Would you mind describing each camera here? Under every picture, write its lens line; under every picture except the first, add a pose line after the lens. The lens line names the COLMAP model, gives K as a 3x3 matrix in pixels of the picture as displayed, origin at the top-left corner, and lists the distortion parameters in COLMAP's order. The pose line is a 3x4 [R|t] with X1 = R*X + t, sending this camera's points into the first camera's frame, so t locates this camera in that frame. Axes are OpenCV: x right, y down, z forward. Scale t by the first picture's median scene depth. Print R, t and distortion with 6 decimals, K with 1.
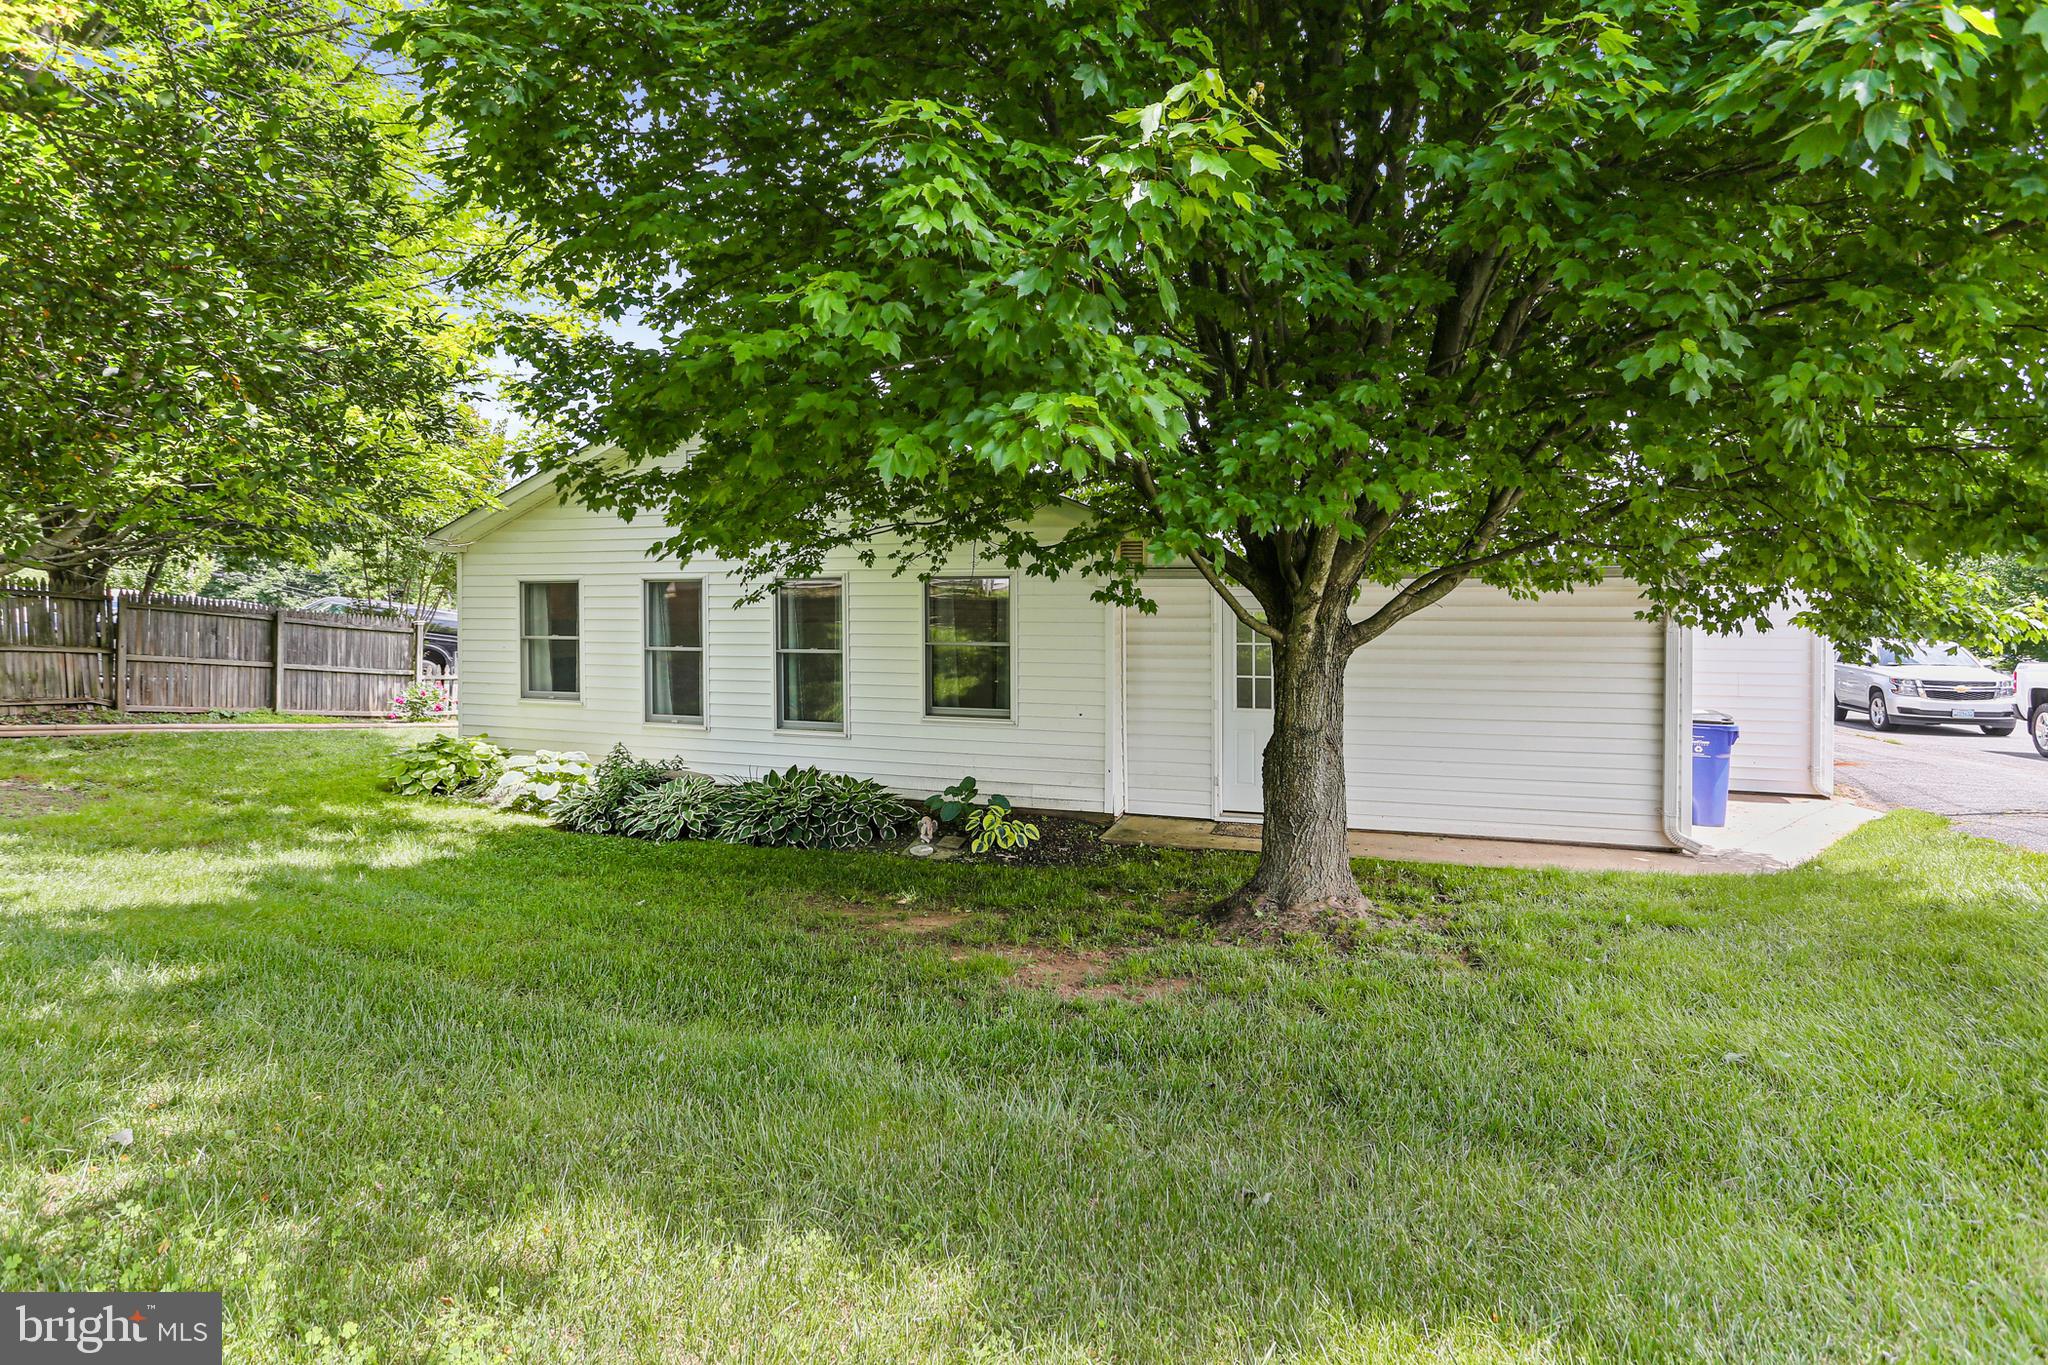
lens RADIAL K [[1056.1, 0, 1019.9], [0, 1056.1, 652.2], [0, 0, 1]] dist [-0.037045, 0.002376]
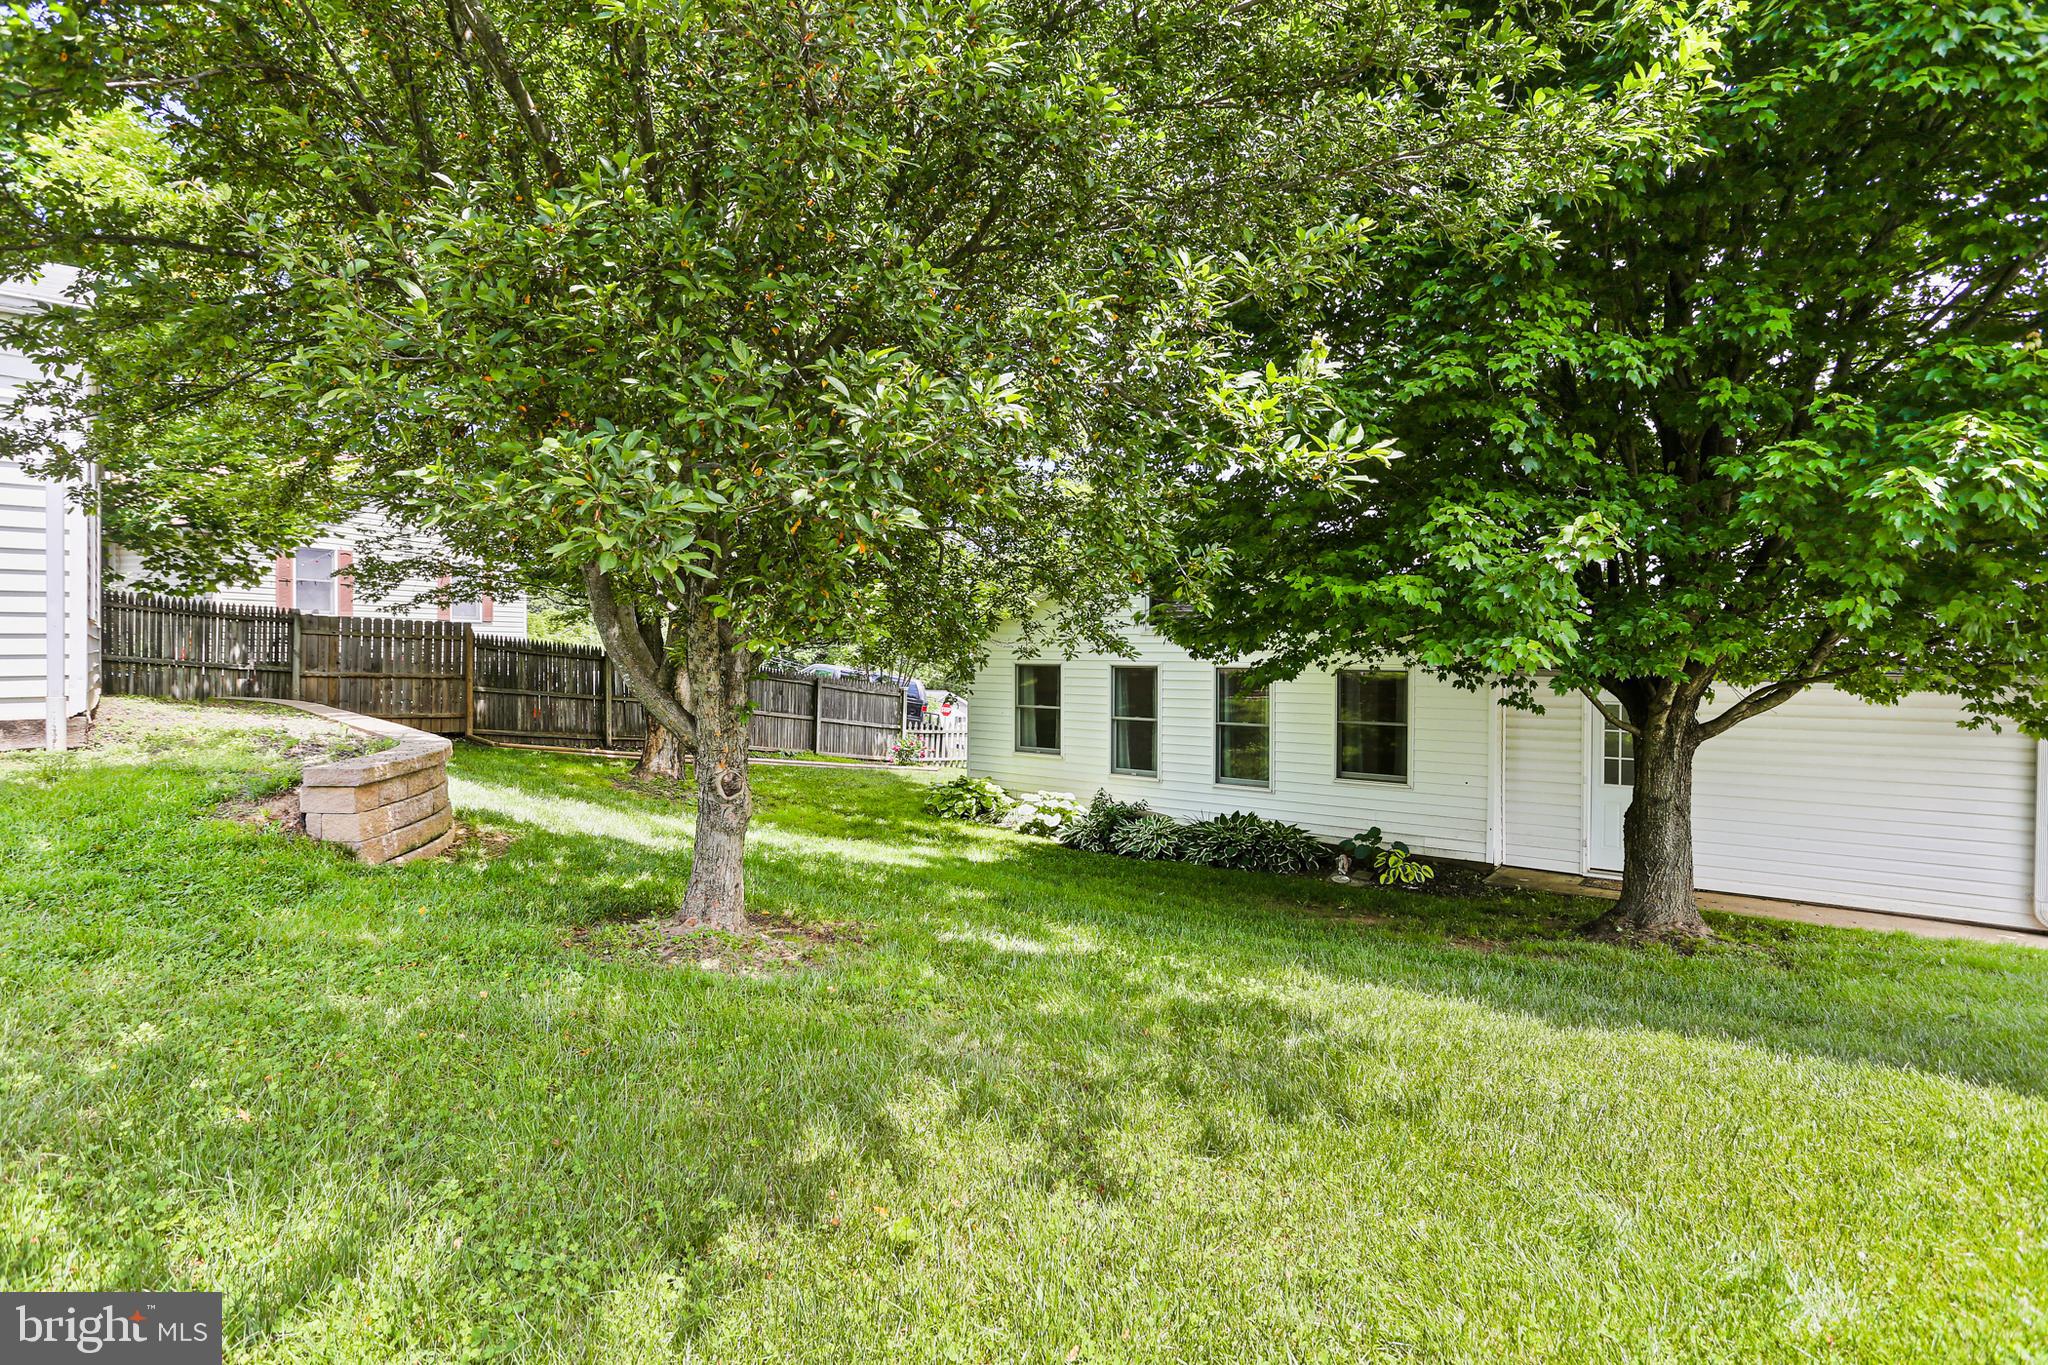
lens RADIAL K [[1081.9, 0, 997.8], [0, 1081.9, 664.8], [0, 0, 1]] dist [-0.059354, 0.036359]
pose [[0.950566, 0.017301, -0.310041, -0.083556], [-0.031205, 0.998715, -0.039943, -0.013765], [0.308951, 0.047643, 0.949884, -0.403938]]
